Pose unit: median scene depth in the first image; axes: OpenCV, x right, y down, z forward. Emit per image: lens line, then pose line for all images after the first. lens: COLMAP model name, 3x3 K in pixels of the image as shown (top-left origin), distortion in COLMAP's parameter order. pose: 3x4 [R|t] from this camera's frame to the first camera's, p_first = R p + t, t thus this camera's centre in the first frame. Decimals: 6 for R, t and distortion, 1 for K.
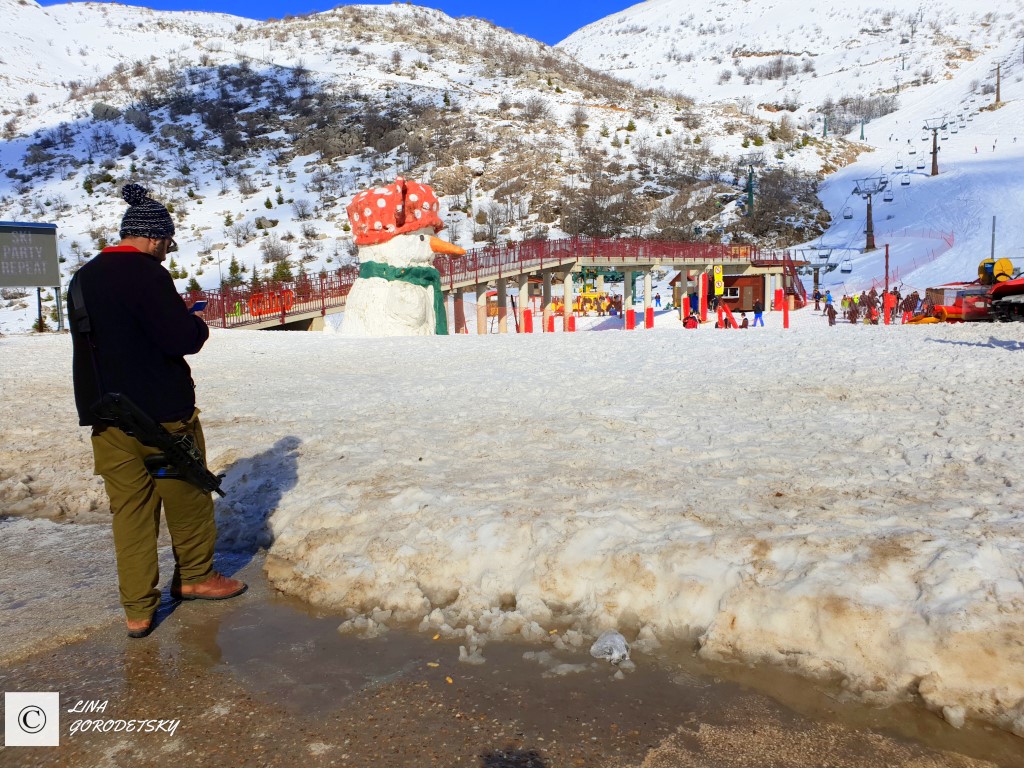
lens RADIAL K [[806.5, 0, 513.0], [0, 806.5, 383.3], [0, 0, 1]] dist [0.016019, 0.011143]
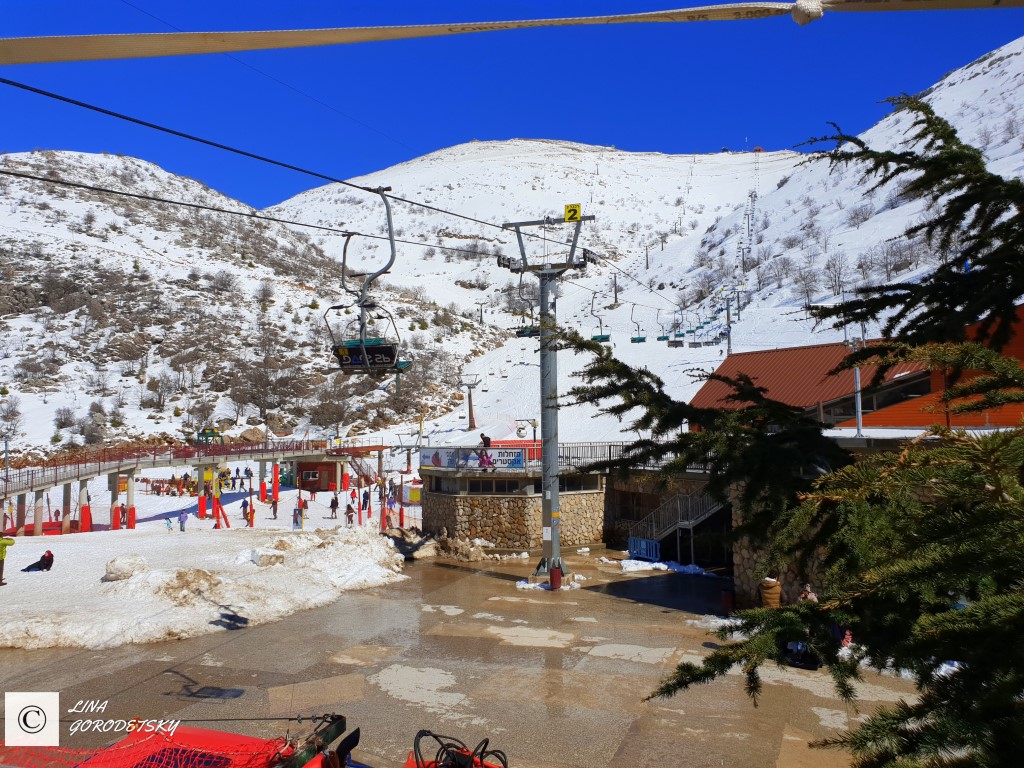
lens RADIAL K [[806.5, 0, 501.3], [0, 806.5, 384.2], [0, 0, 1]] dist [0.016019, 0.011143]
pose [[0.949226, 0.030323, 0.313131, 0.044245], [0.027349, 0.983622, -0.178159, -0.005450], [-0.313405, 0.177677, 0.932850, -0.090450]]
